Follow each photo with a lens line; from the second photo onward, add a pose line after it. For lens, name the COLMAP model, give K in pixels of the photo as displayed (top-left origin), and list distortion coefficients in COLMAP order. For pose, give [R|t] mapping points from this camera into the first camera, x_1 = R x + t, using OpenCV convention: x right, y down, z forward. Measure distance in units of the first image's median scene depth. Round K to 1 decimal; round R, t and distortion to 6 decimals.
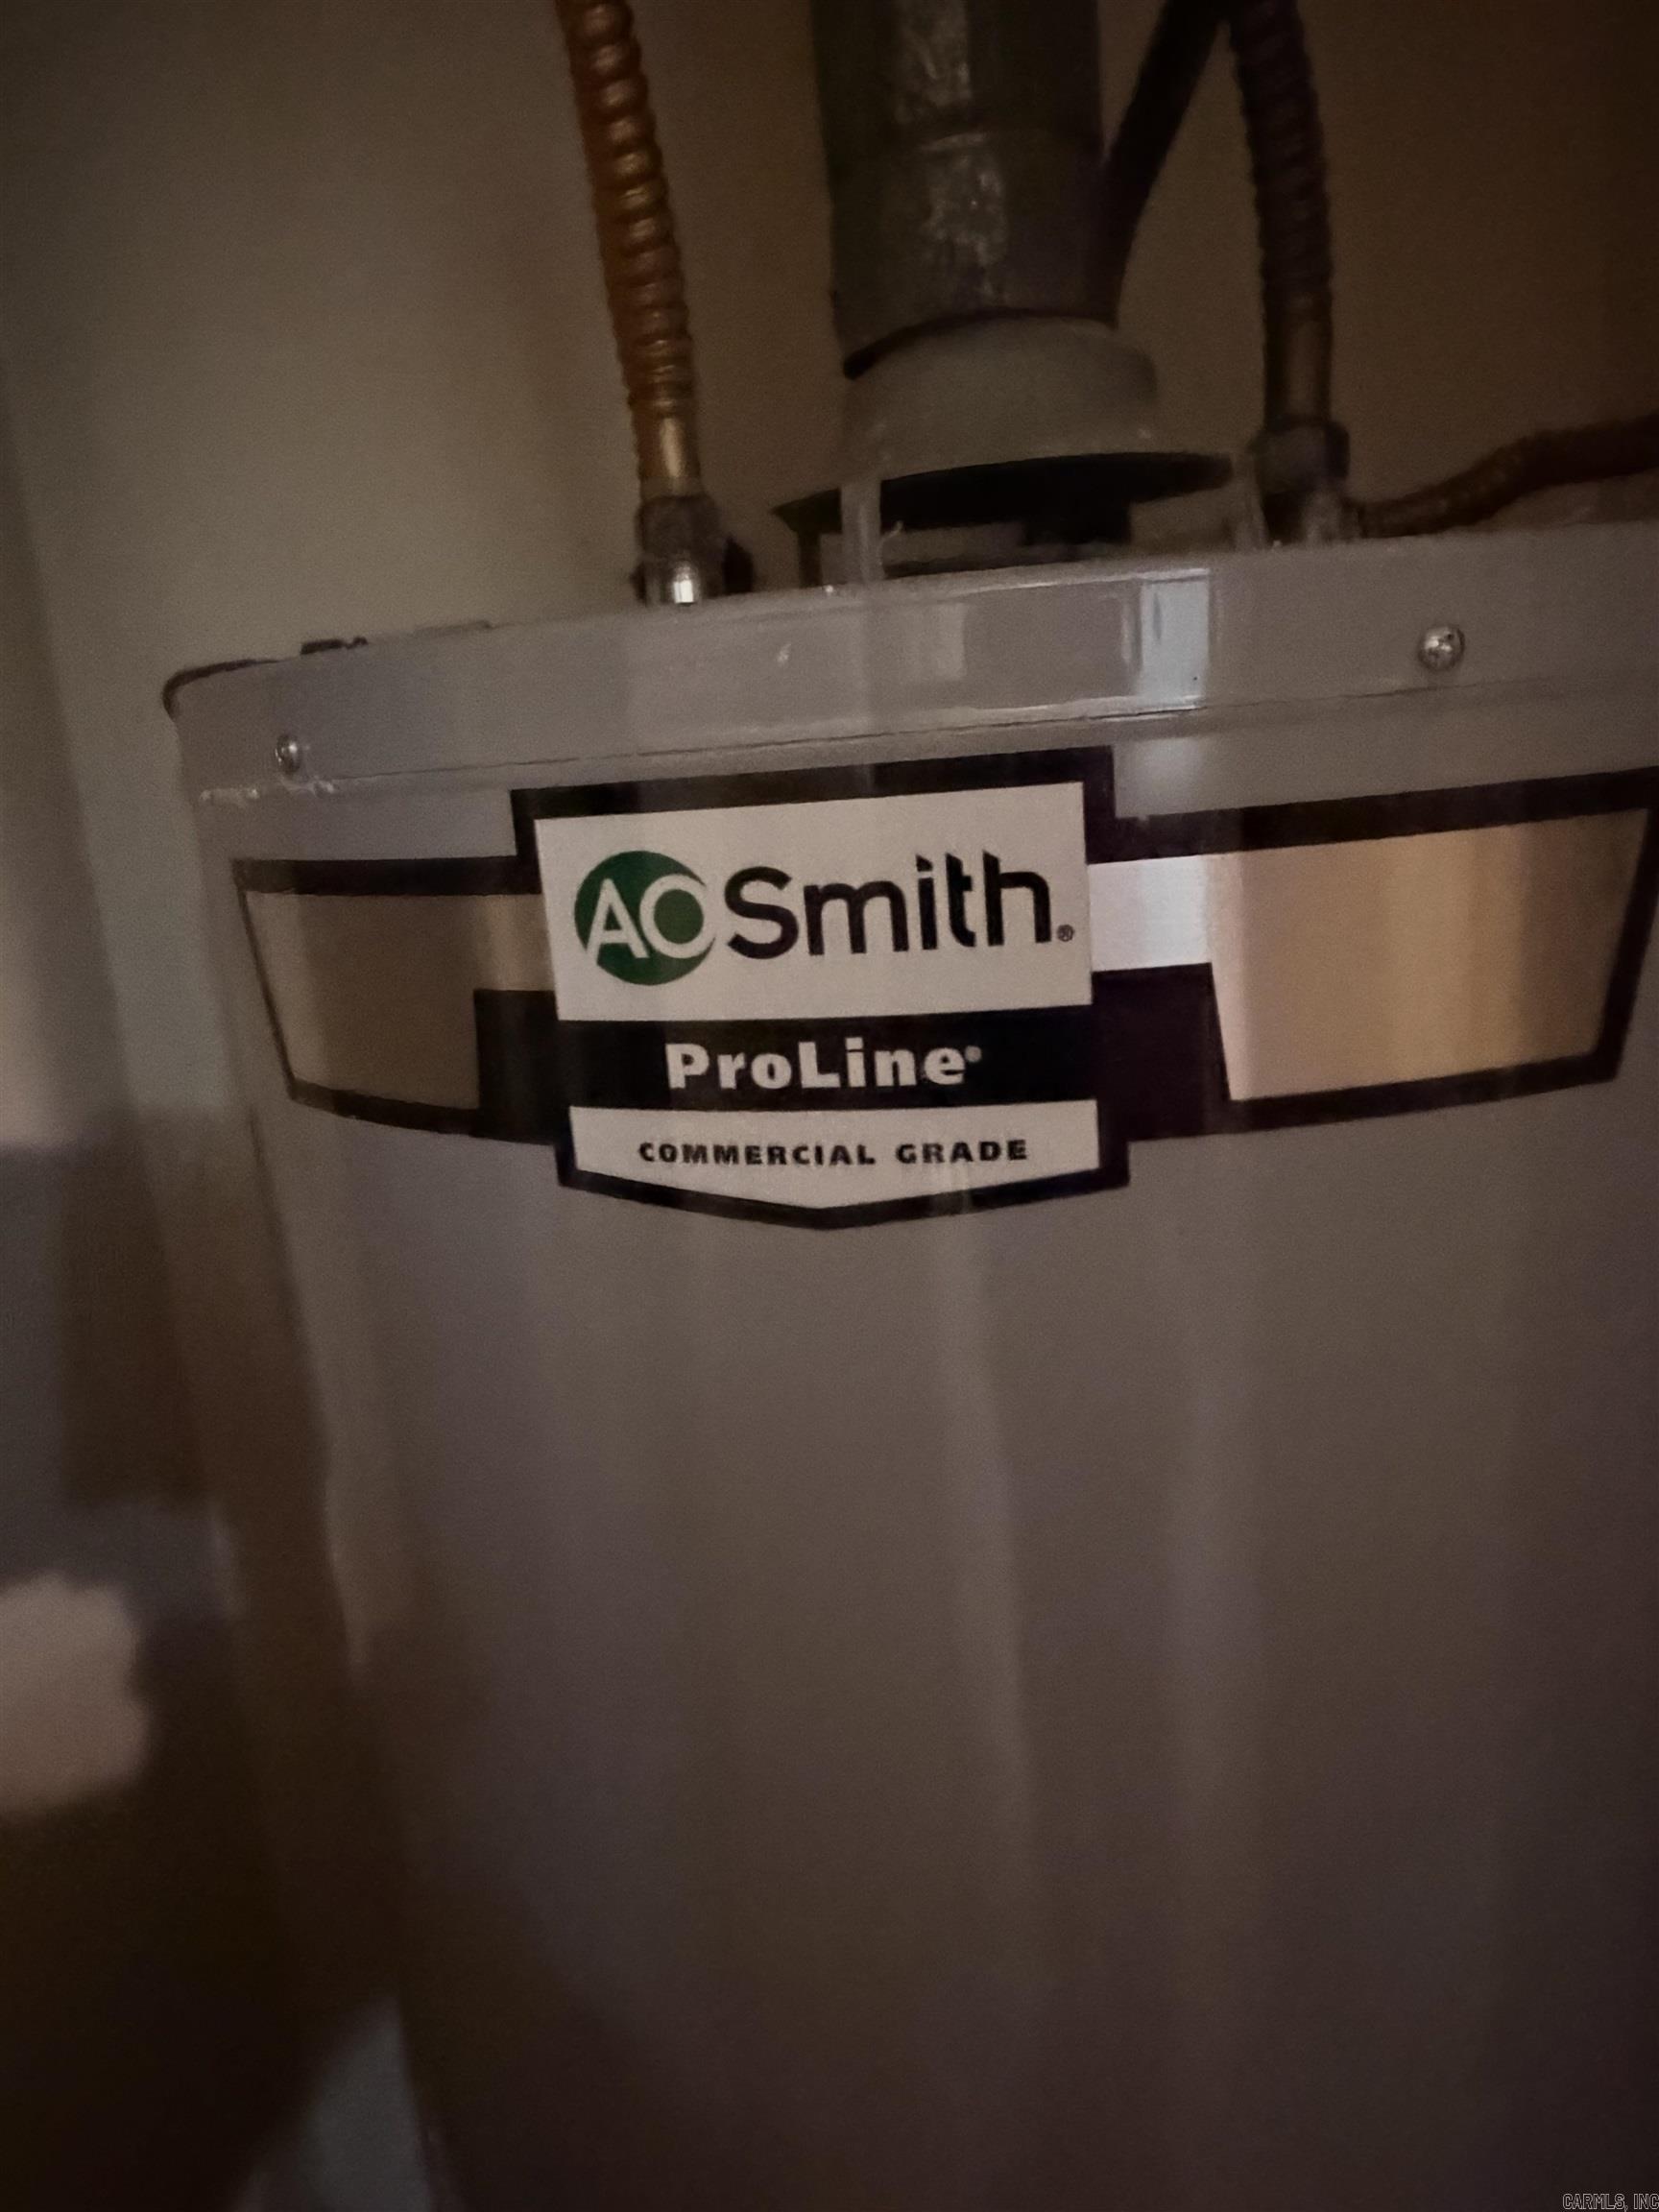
lens RADIAL K [[1425.6, 0, 830.0], [0, 1425.6, 1102.5], [0, 0, 1]] dist [0.036939, 0.000636]
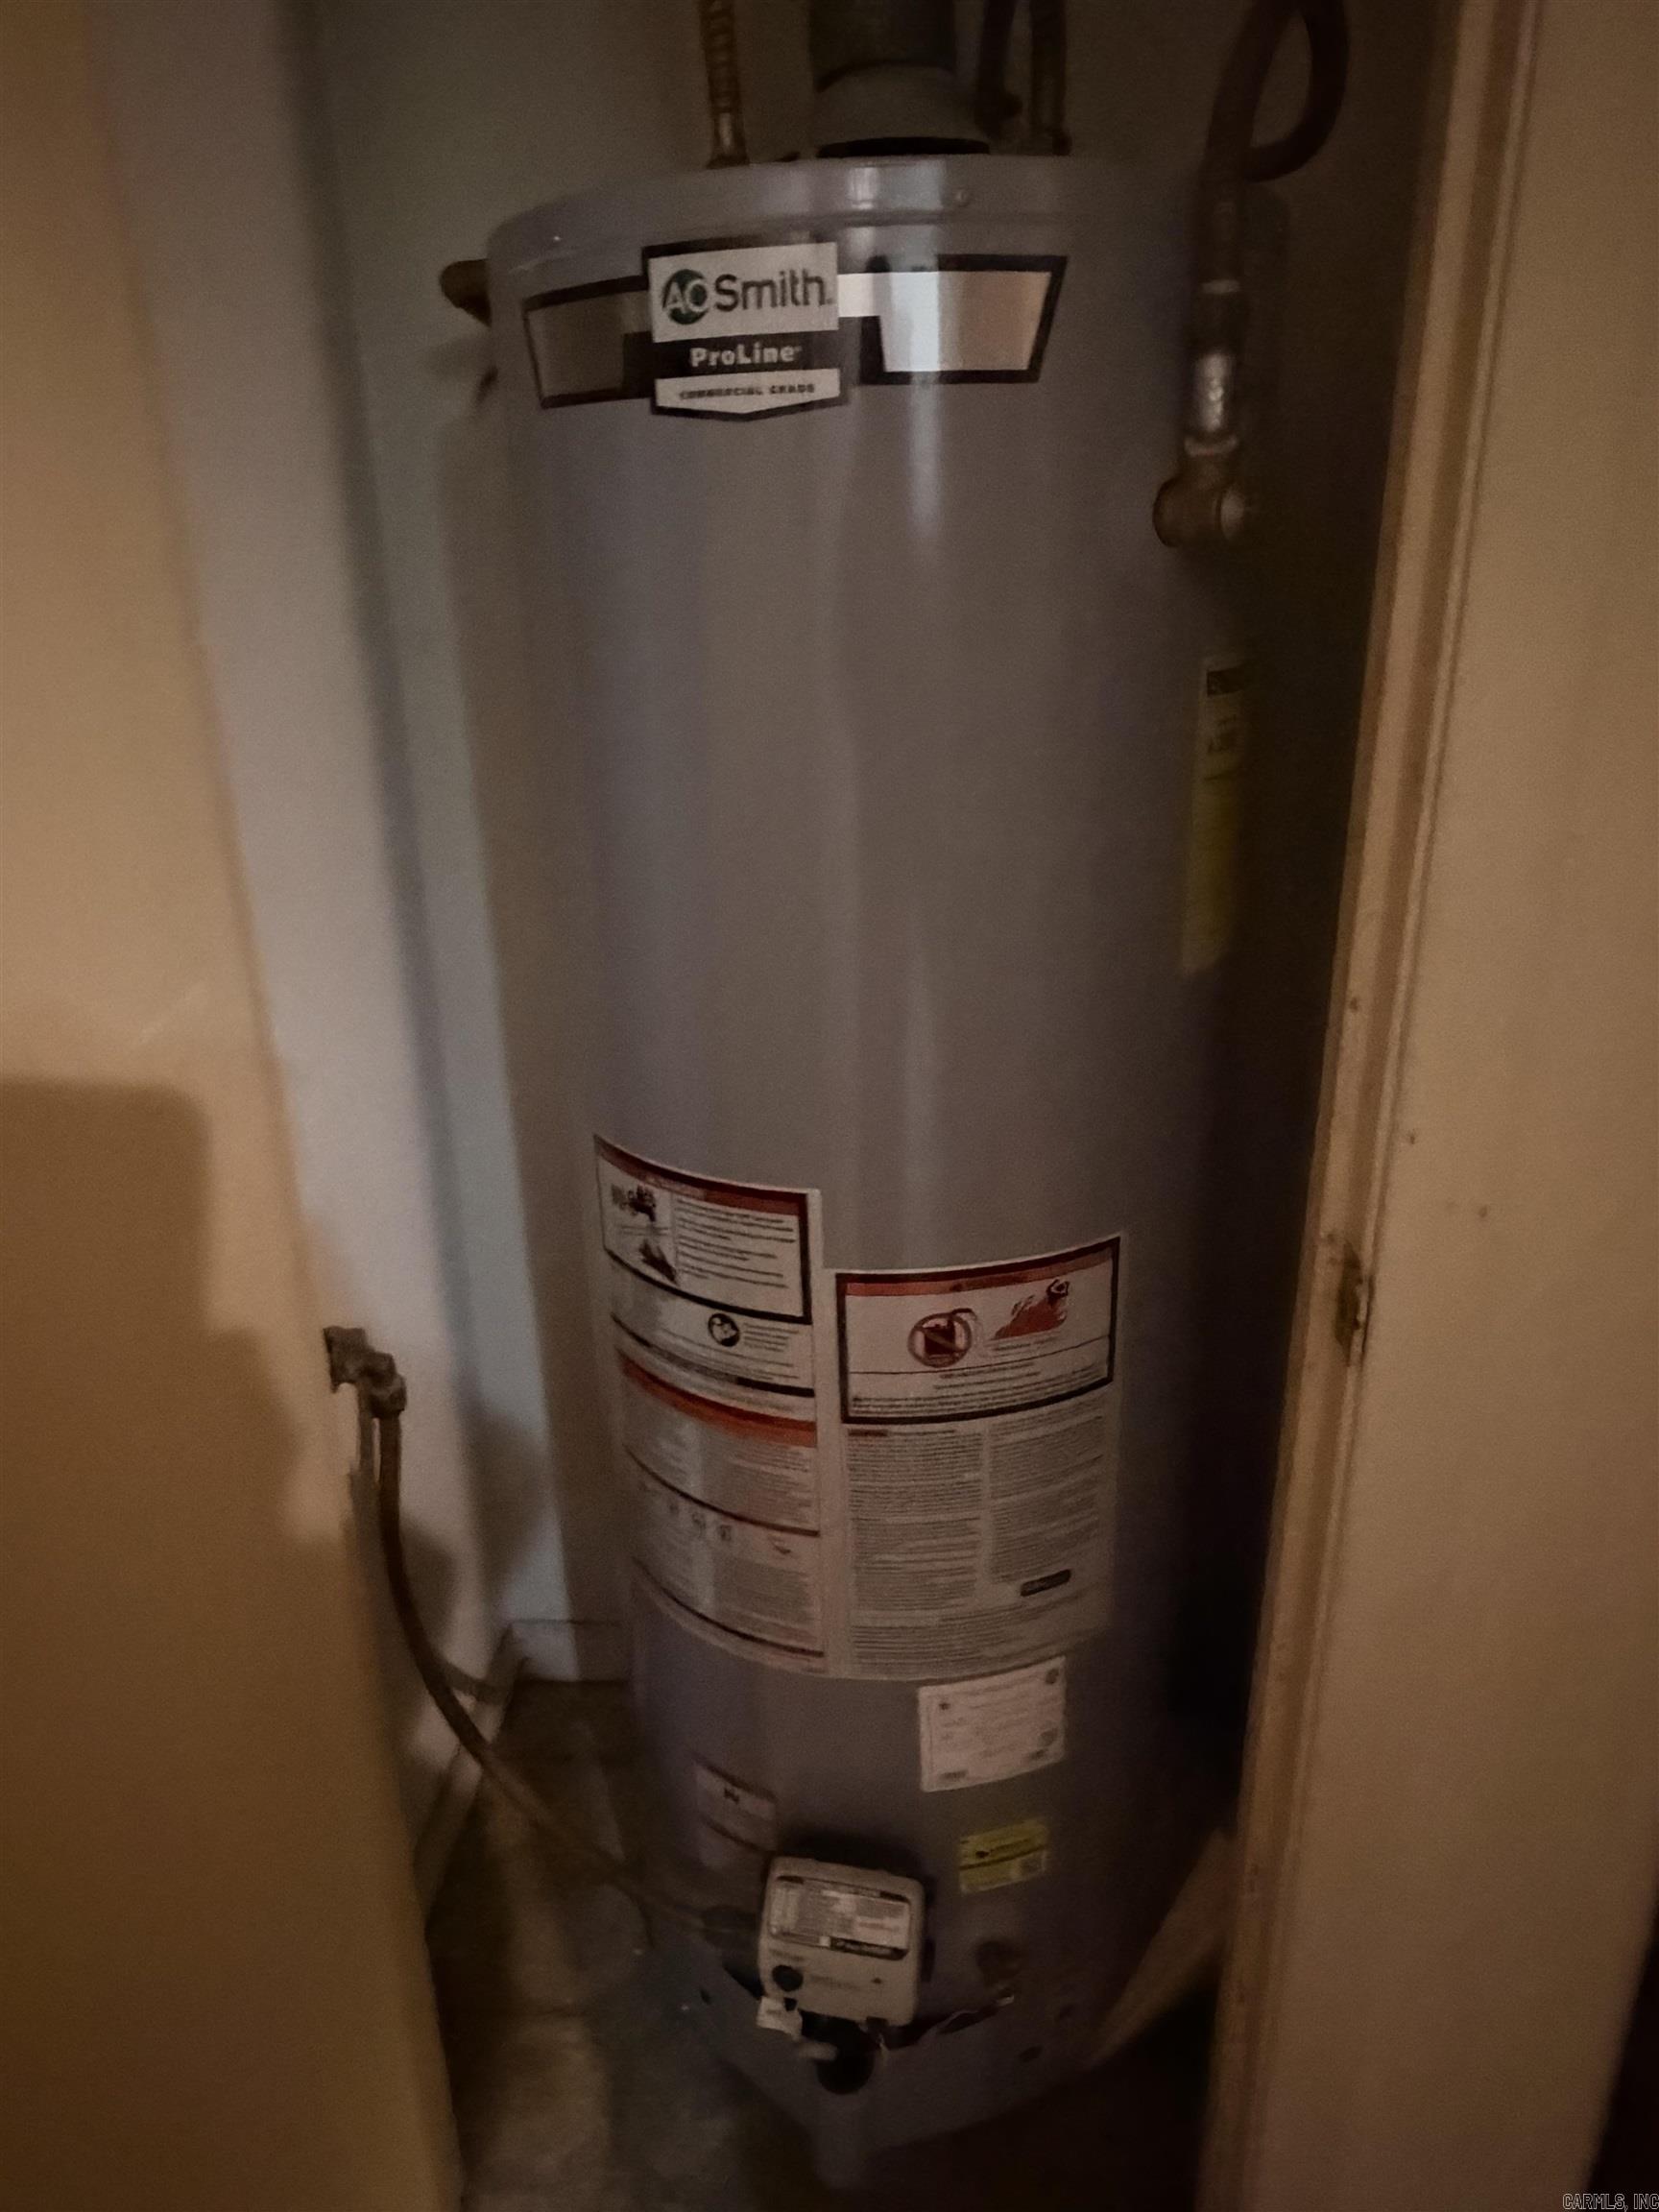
lens RADIAL K [[1425.6, 0, 833.5], [0, 1425.6, 1108.0], [0, 0, 1]] dist [0.036939, 0.000636]
pose [[0.996063, 0.078836, -0.040549, 0.402256], [-0.072638, 0.987971, 0.136515, 1.049850], [0.050824, -0.133032, 0.989808, -2.021873]]
